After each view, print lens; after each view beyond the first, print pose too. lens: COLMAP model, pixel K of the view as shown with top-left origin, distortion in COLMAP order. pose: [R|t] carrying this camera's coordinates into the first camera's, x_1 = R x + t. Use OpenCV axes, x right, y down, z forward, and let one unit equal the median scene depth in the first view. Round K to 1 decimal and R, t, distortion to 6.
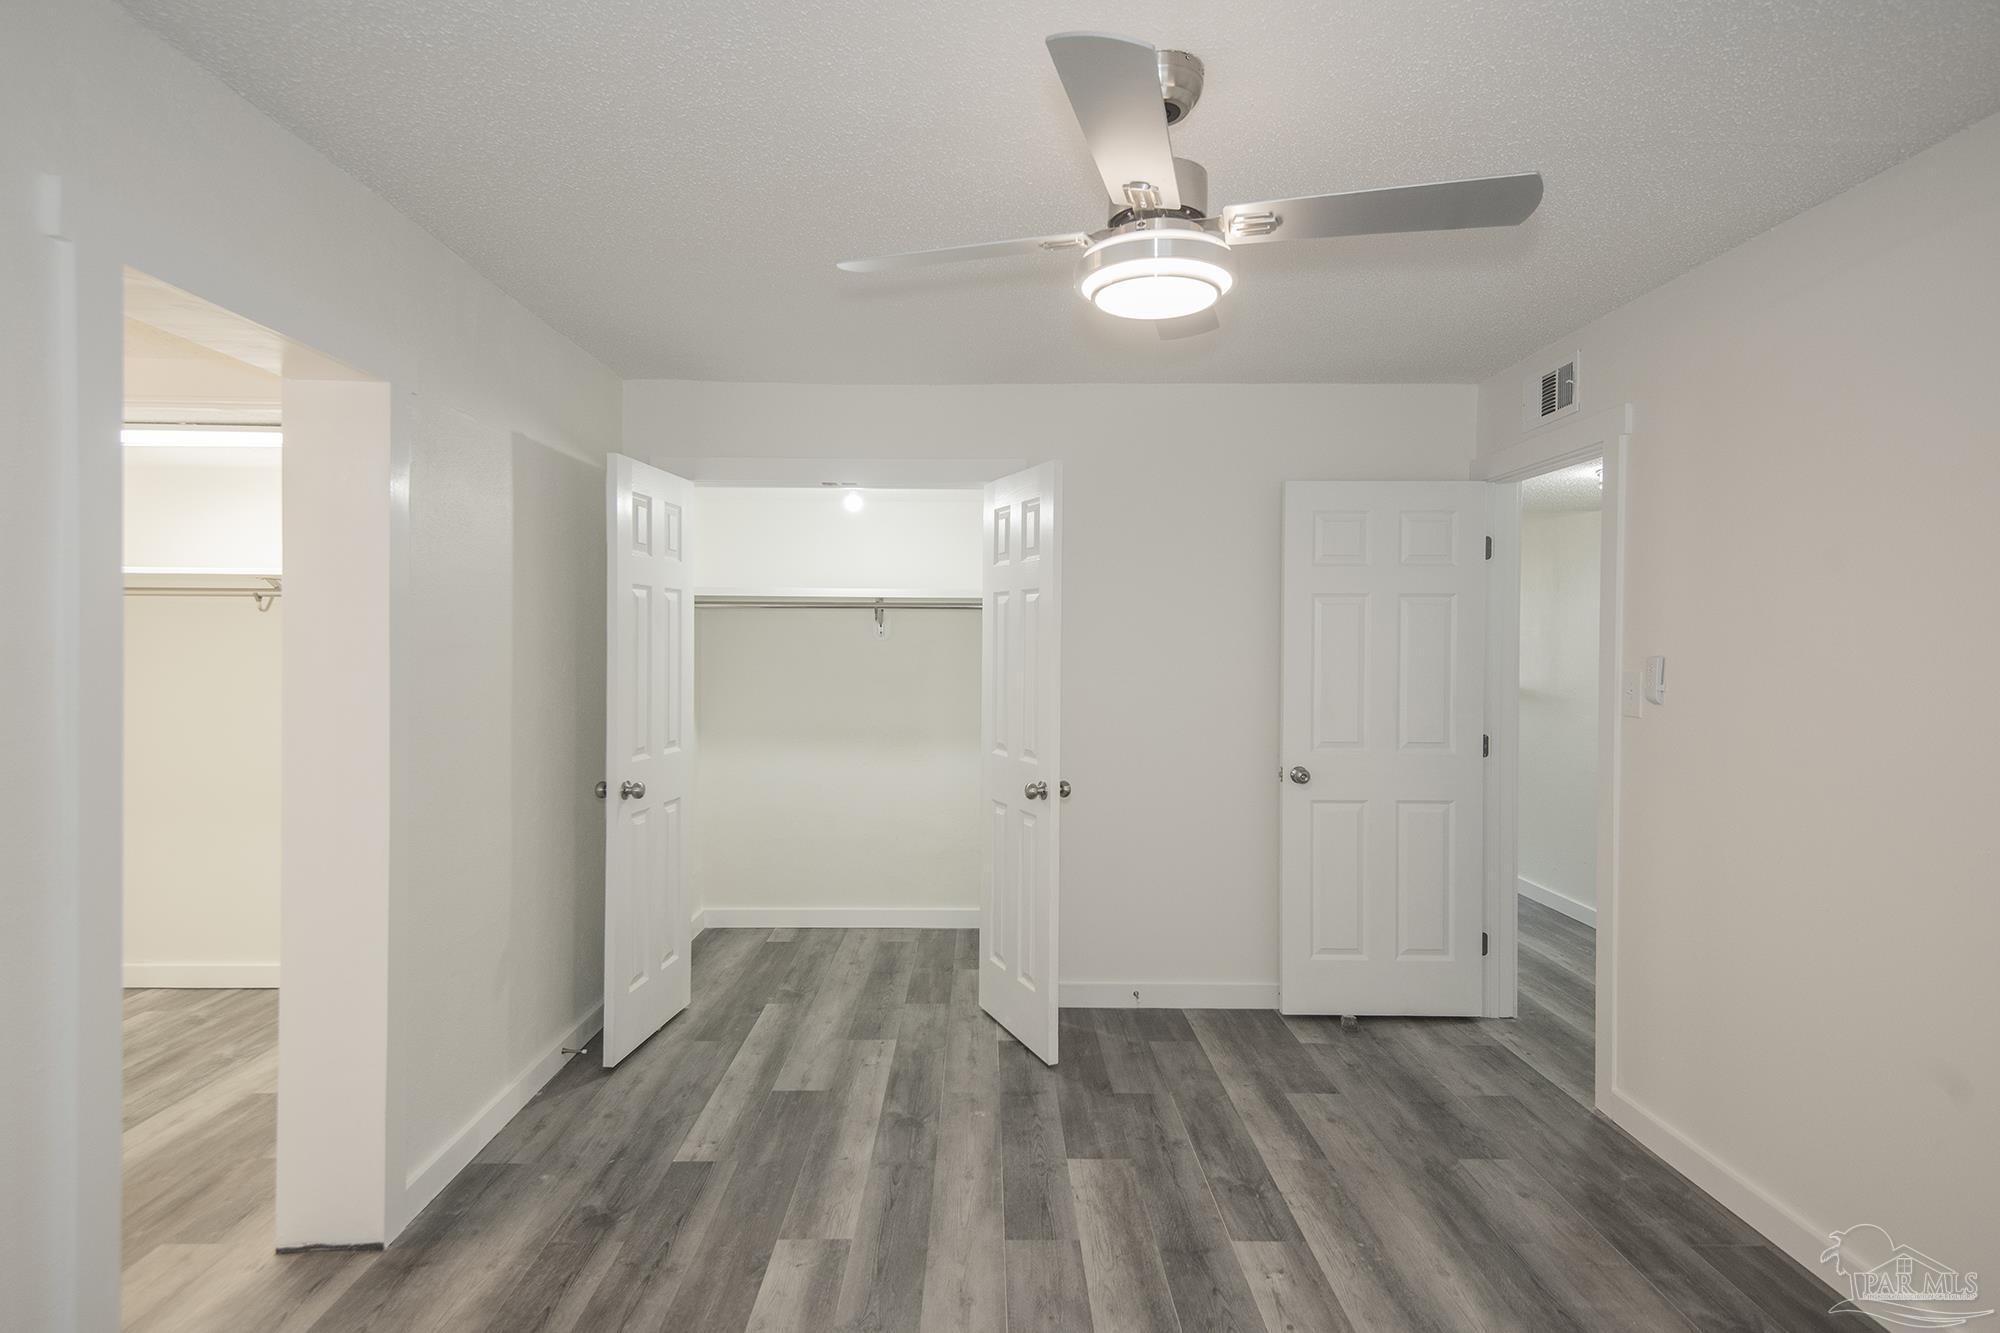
lens RADIAL K [[1061.4, 0, 994.4], [0, 1061.4, 639.6], [0, 0, 1]] dist [0.057054, -0.013459]
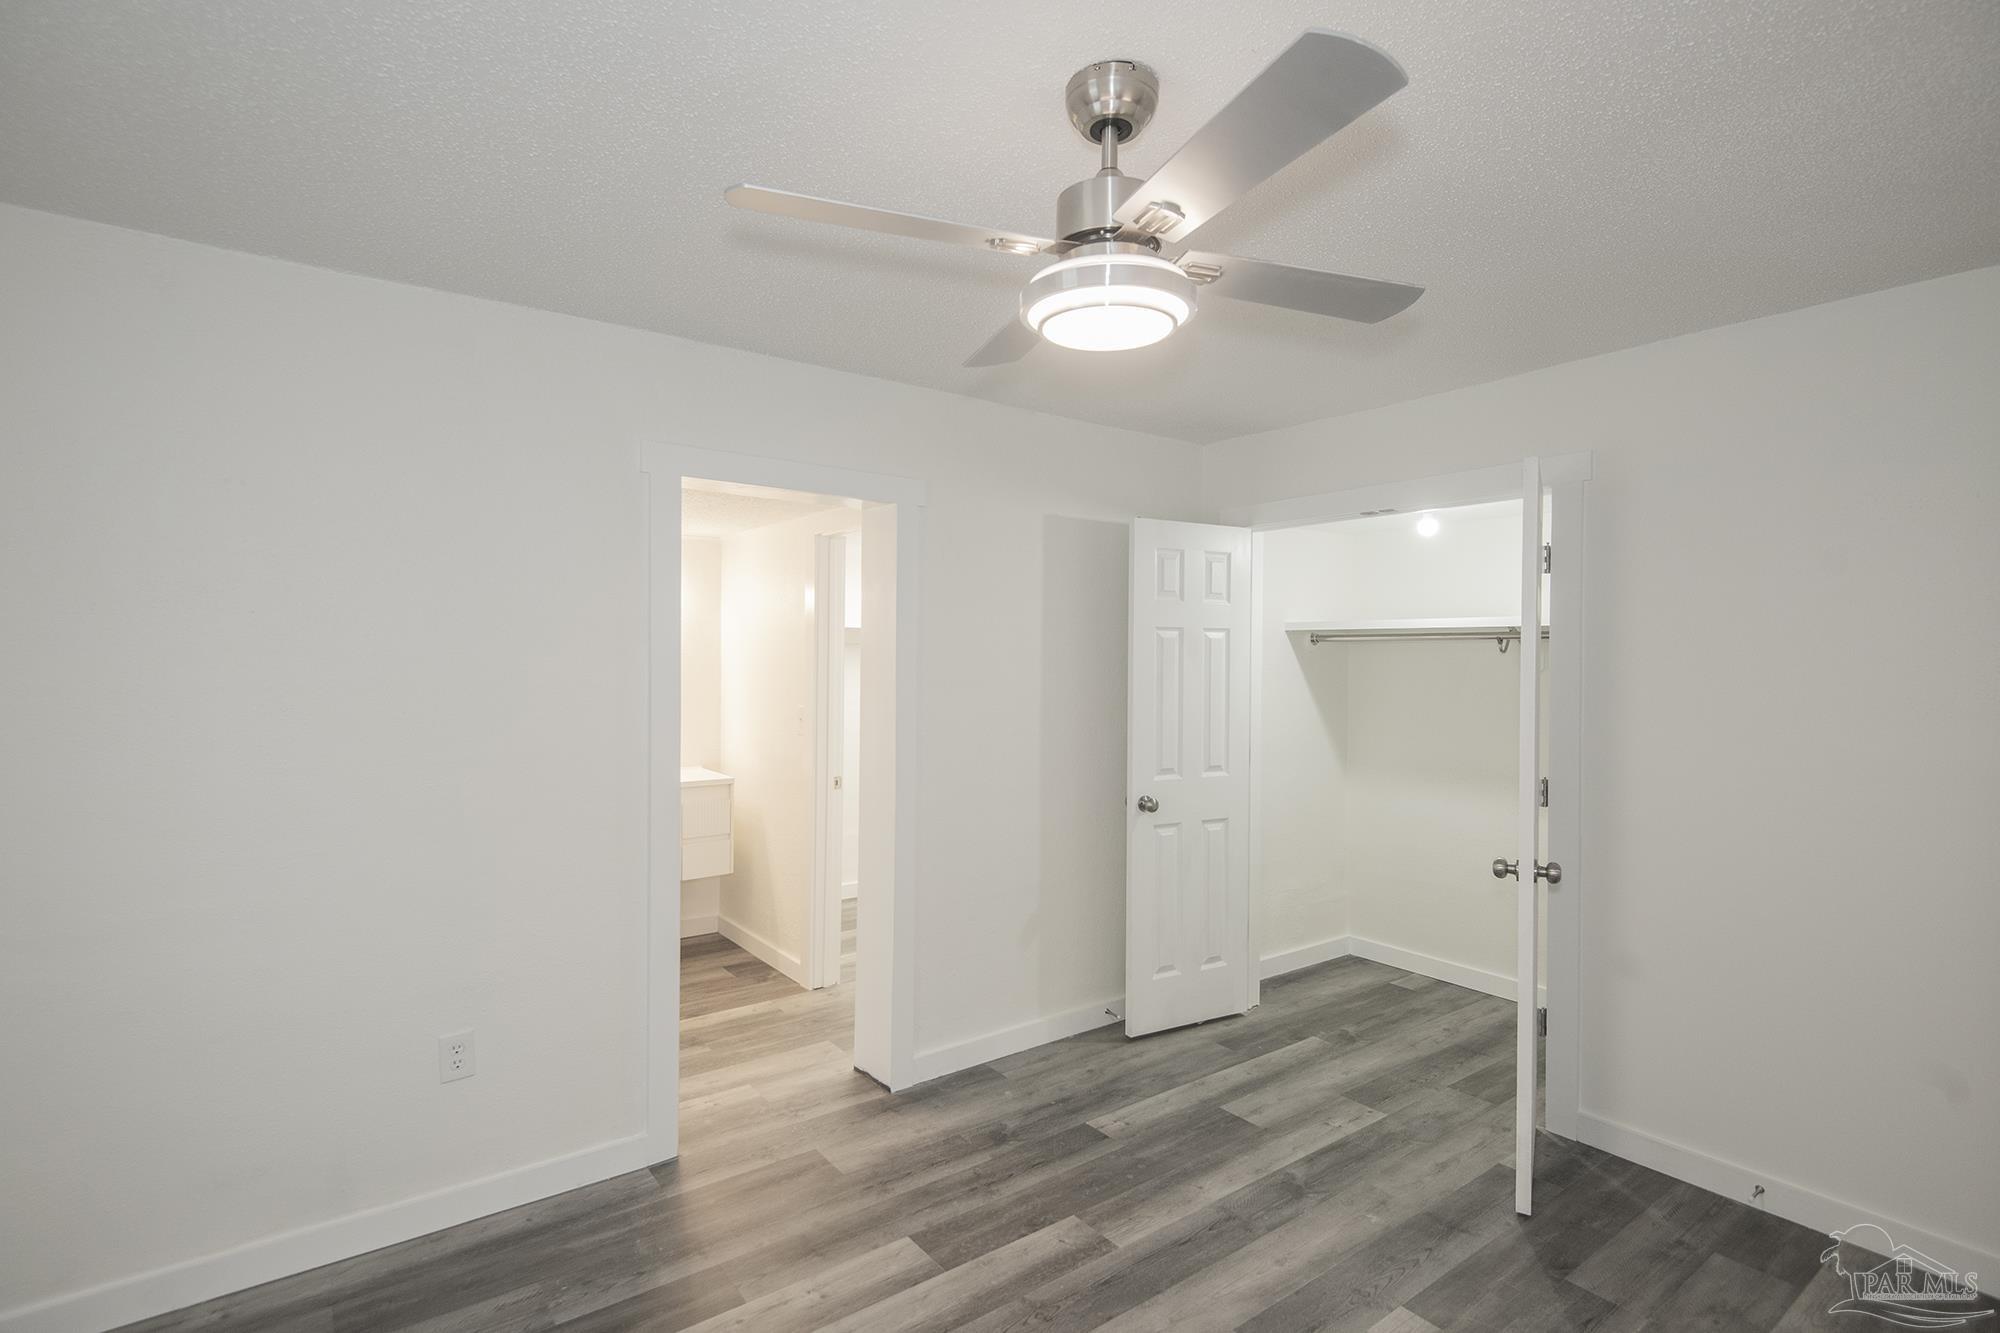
lens RADIAL K [[994.3, 0, 996.7], [0, 994.3, 645.0], [0, 0, 1]] dist [0.050372, -0.031898]
pose [[0.578812, -0.008341, -0.815418, 0.475167], [-0.003153, 0.999917, -0.012466, -0.019104], [0.815455, 0.009786, 0.578738, 0.250095]]
